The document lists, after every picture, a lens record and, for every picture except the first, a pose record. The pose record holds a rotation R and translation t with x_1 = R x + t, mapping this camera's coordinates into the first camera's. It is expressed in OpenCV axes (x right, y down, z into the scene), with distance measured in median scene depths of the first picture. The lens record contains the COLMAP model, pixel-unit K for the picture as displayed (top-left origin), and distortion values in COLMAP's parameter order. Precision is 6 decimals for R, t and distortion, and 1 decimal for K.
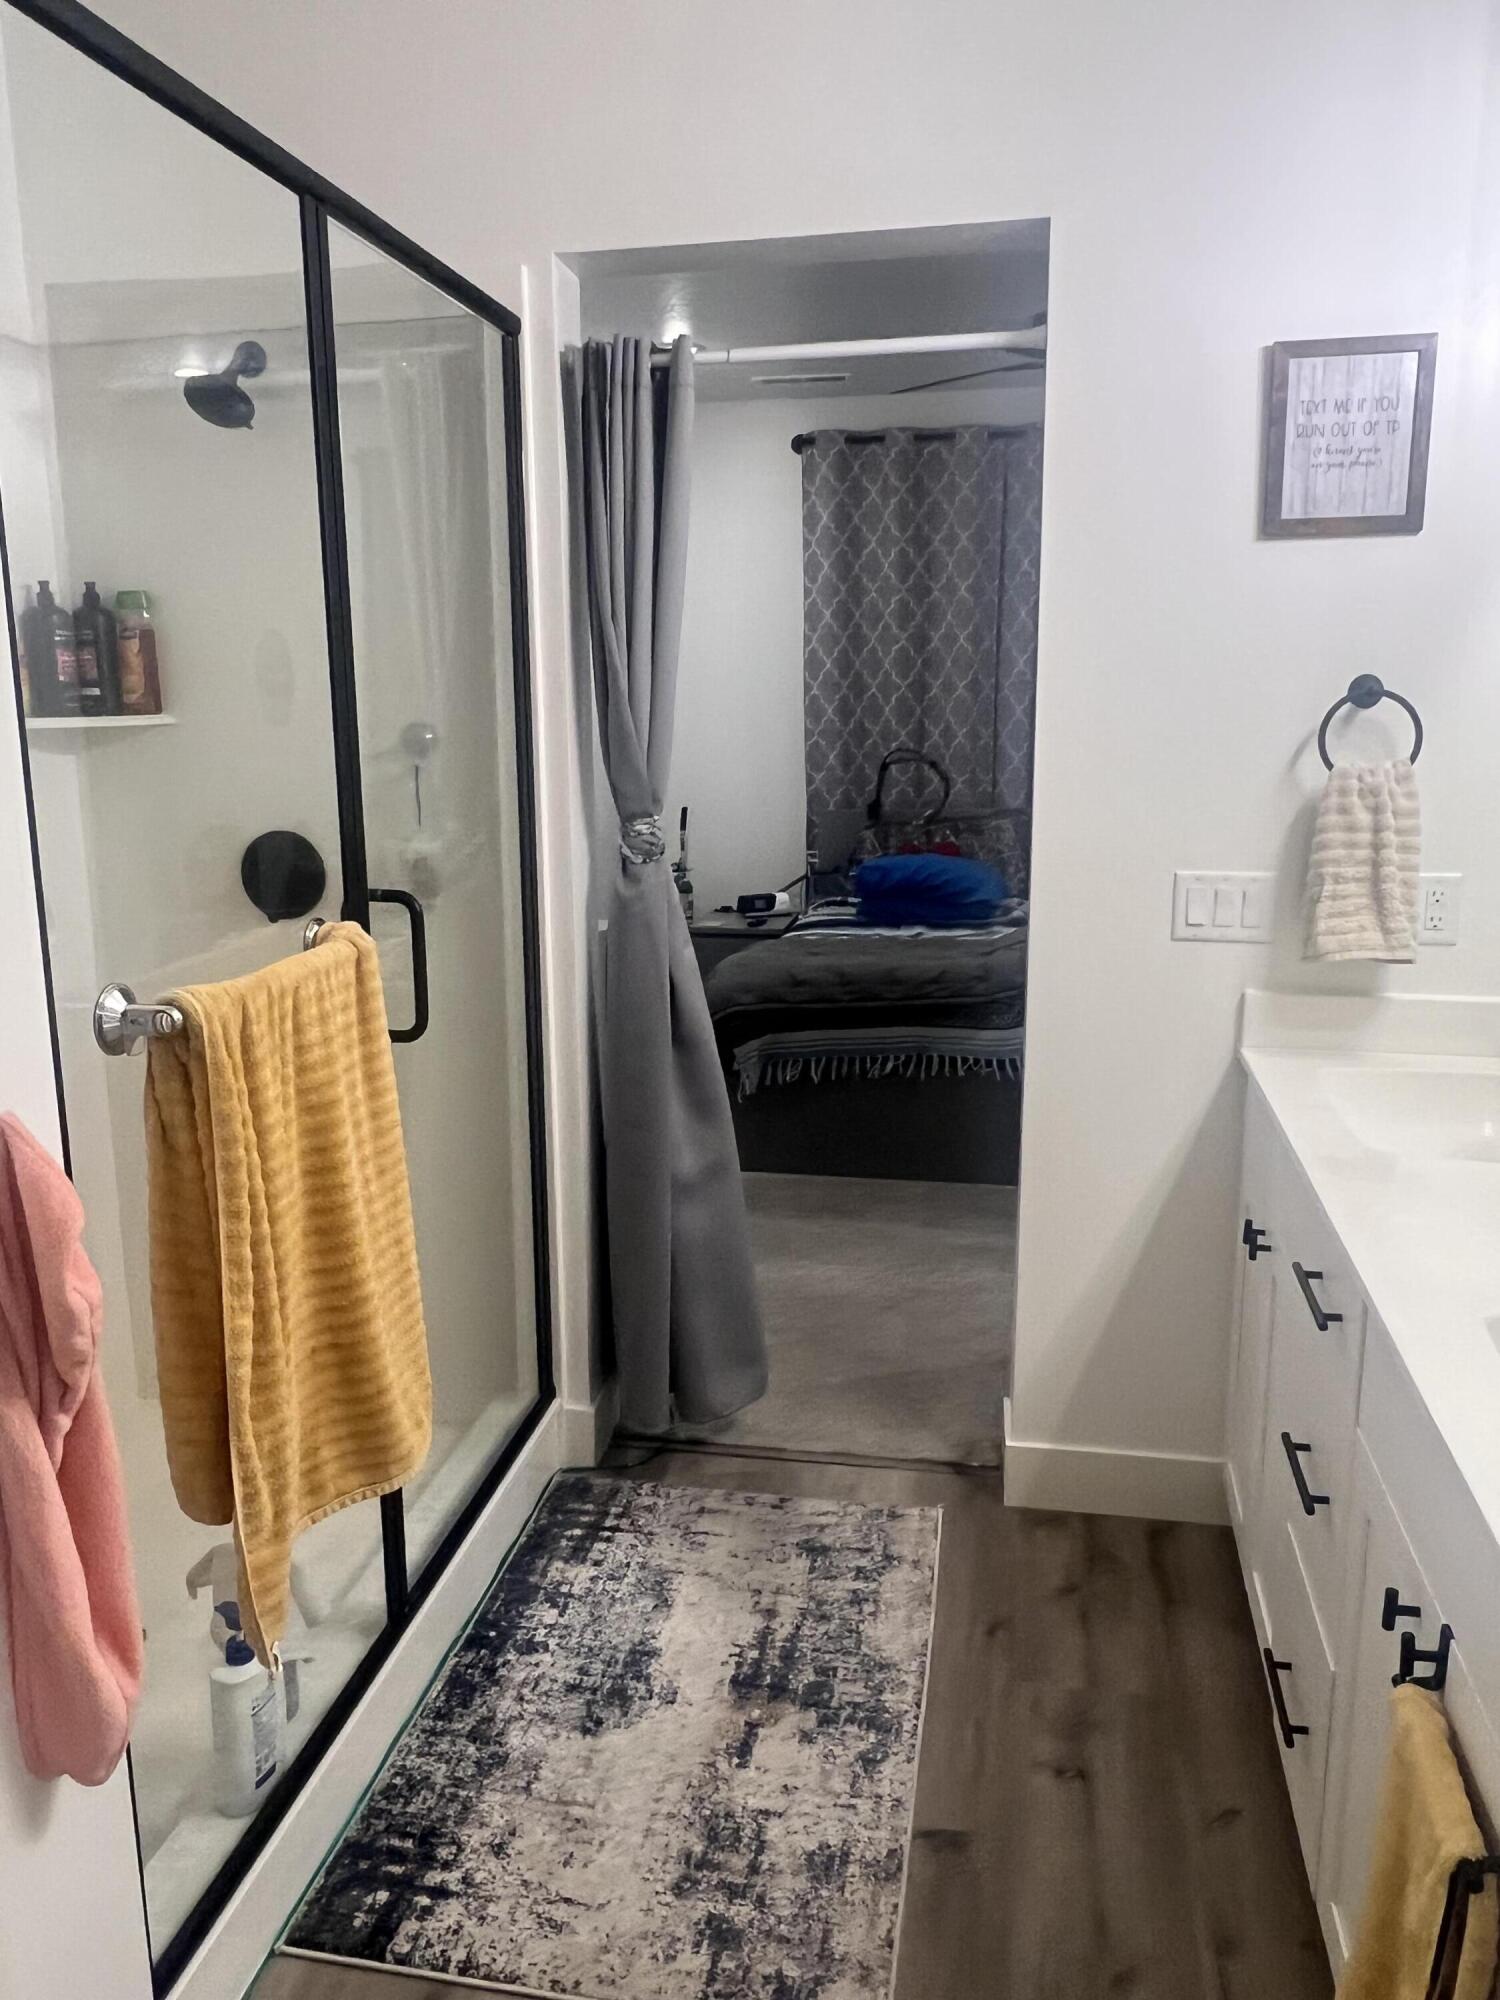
lens RADIAL K [[1474.6, 0, 752.4], [0, 1474.6, 1000.9], [0, 0, 1]] dist [-0.001080, 0.003091]
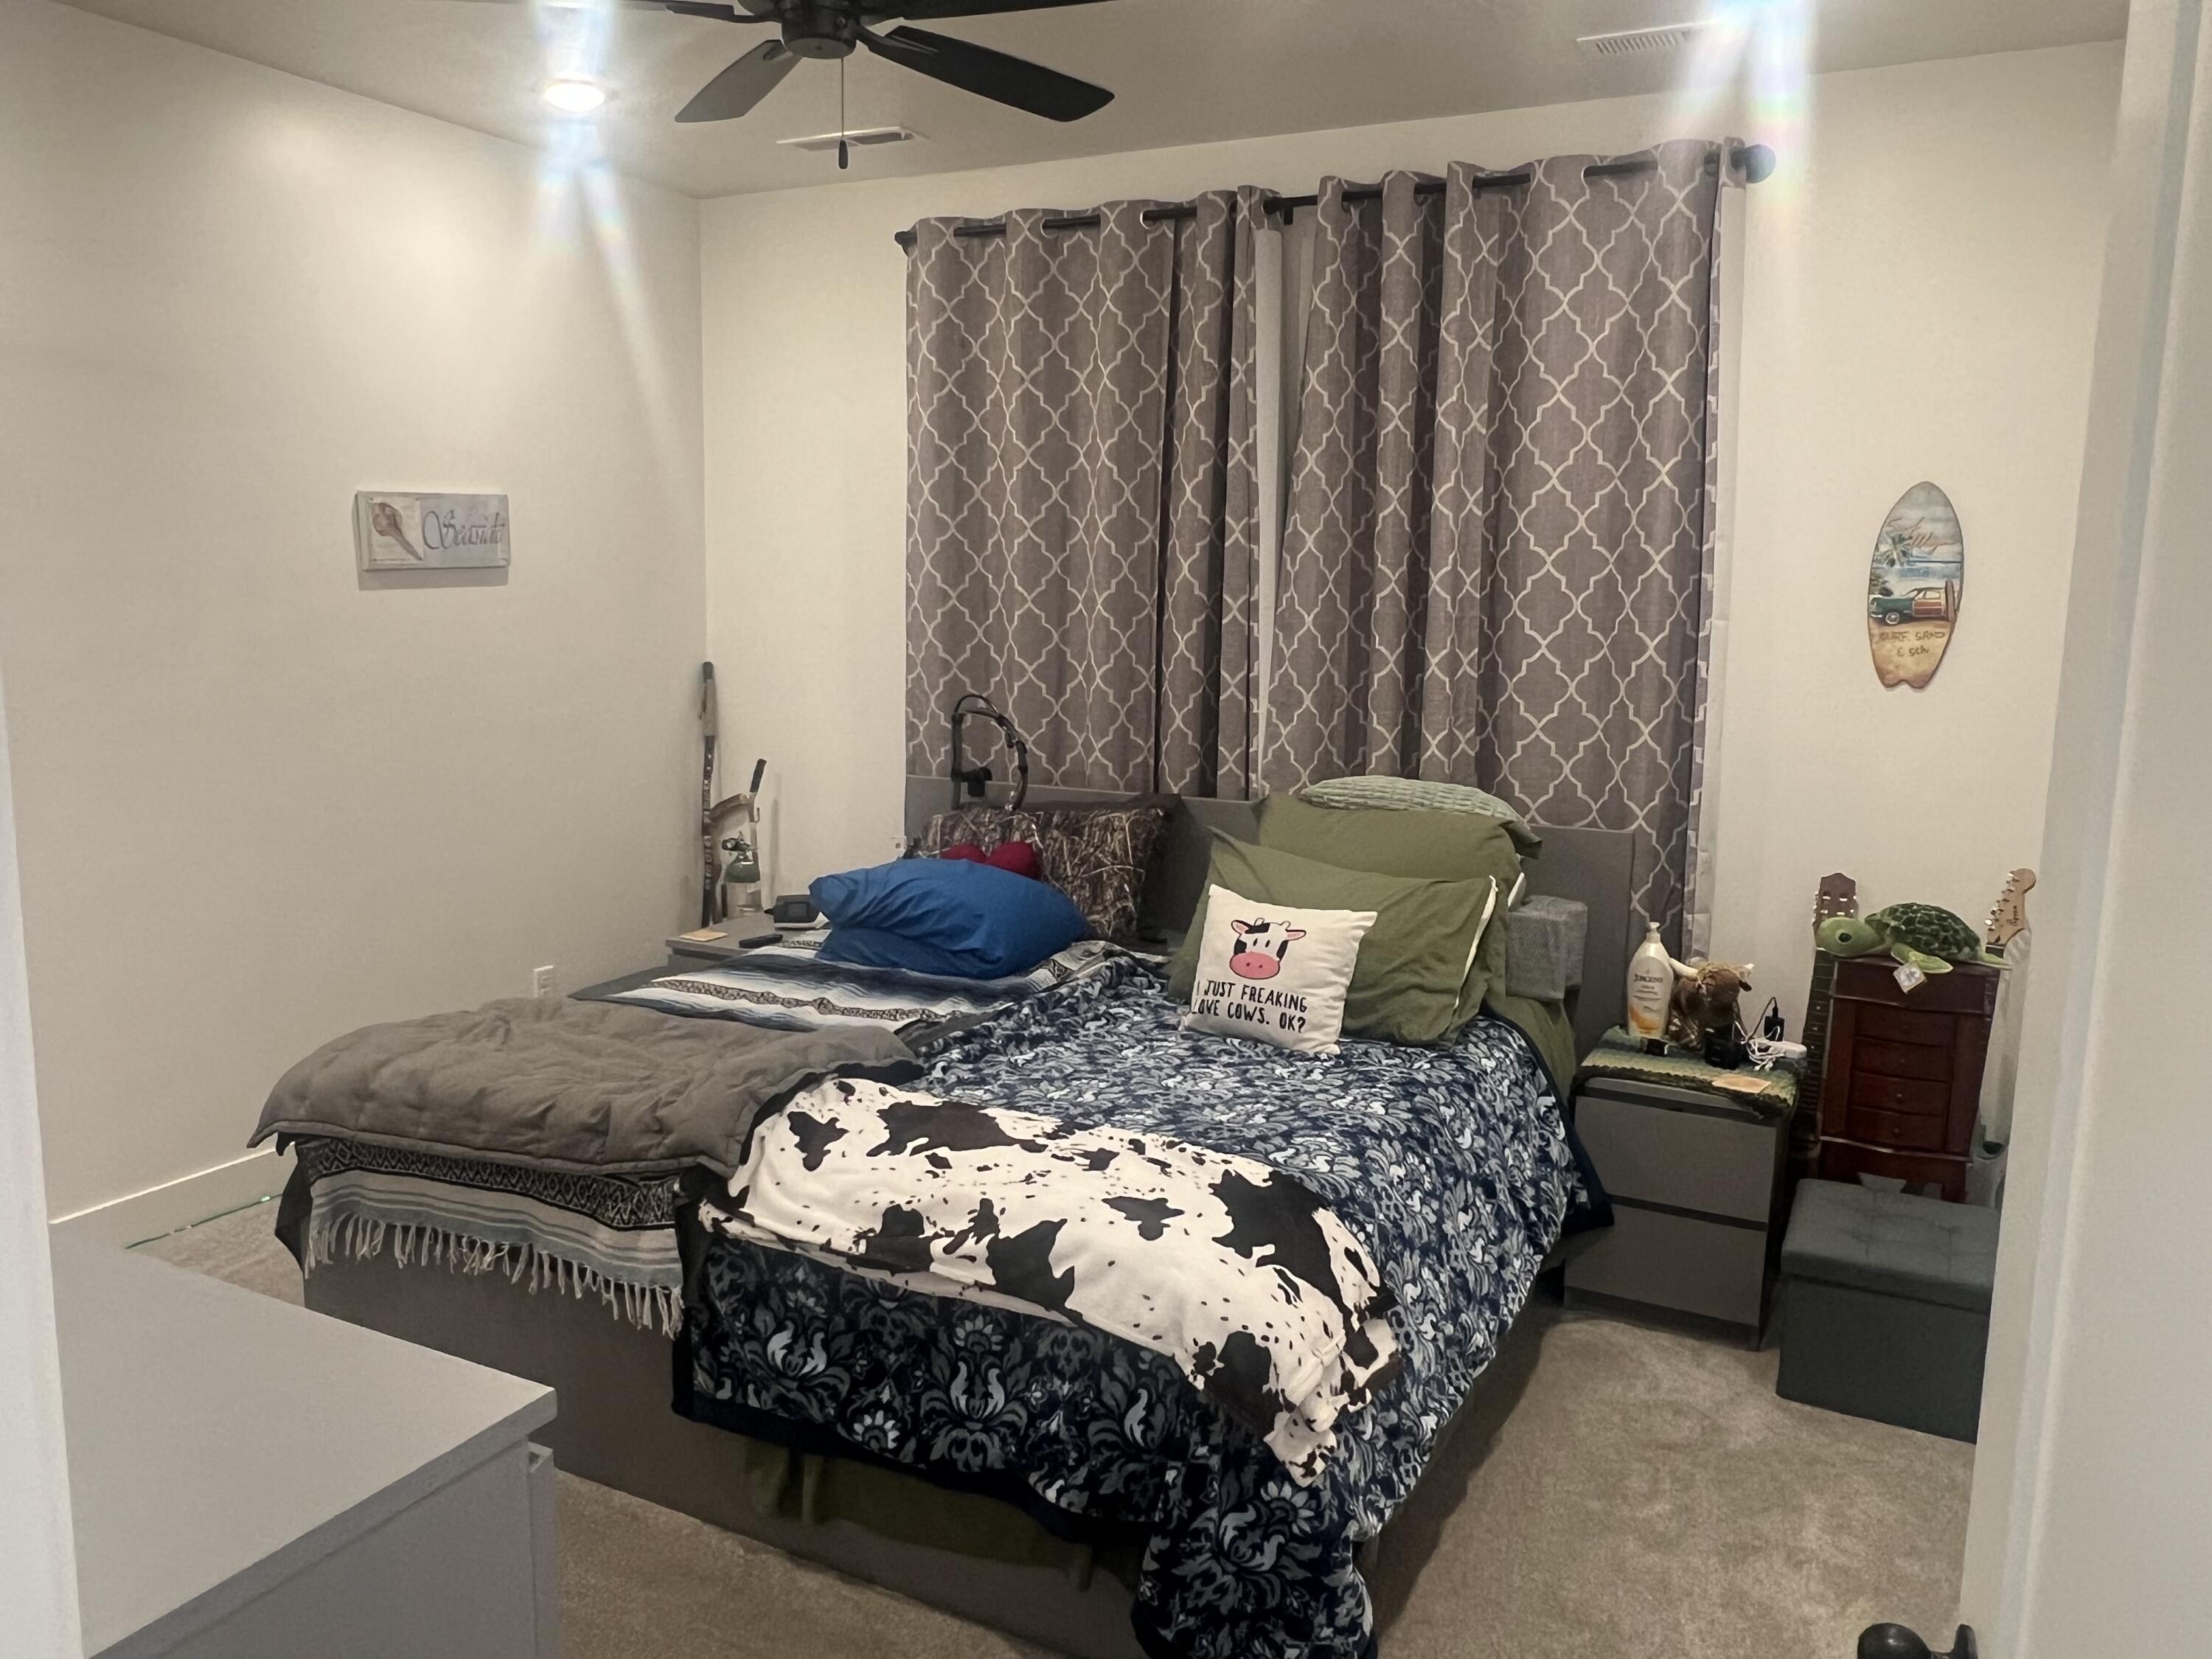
lens RADIAL K [[1630.9, 0, 1103.9], [0, 1630.9, 824.9], [0, 0, 1]] dist [-0.001080, 0.003091]
pose [[0.959782, 0.066836, -0.272676, 0.347952], [-0.084882, 0.994876, -0.054918, -0.077803], [0.267609, 0.075854, 0.960537, 0.326812]]
